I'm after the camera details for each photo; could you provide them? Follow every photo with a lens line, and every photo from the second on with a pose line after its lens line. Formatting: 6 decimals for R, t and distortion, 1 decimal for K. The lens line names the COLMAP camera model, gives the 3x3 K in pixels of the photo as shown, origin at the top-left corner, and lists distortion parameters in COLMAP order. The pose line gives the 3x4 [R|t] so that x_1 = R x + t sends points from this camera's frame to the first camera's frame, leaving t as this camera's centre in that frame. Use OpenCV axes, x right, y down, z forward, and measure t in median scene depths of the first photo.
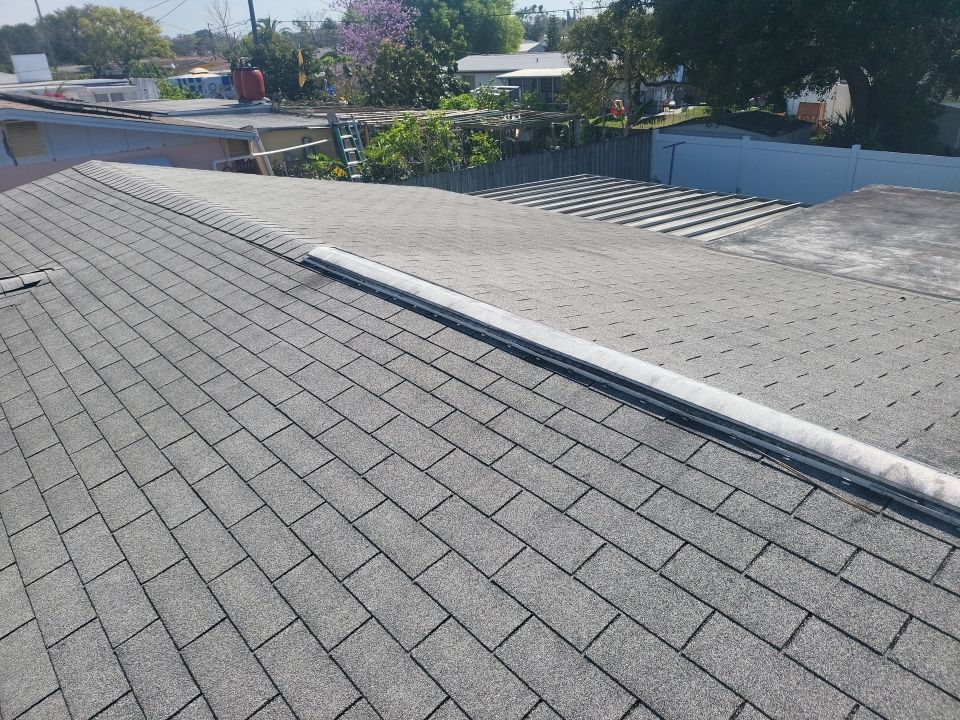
lens RADIAL K [[659.0, 0, 480.0], [0, 659.0, 360.0], [0, 0, 1]] dist [0.040098, -0.037941]
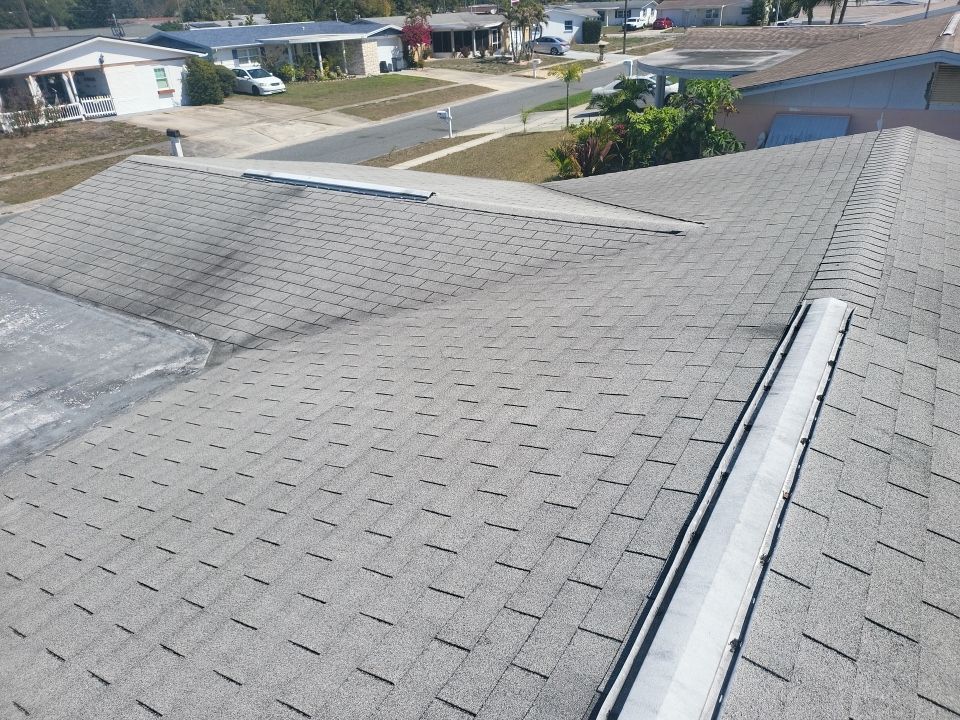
lens RADIAL K [[650.2, 0, 486.4], [0, 650.2, 361.6], [0, 0, 1]] dist [0.036308, -0.036822]
pose [[0.288195, 0.475518, -0.831159, 0.520286], [-0.379150, 0.853714, 0.356956, -0.333997], [0.879312, 0.212261, 0.426329, 0.393166]]
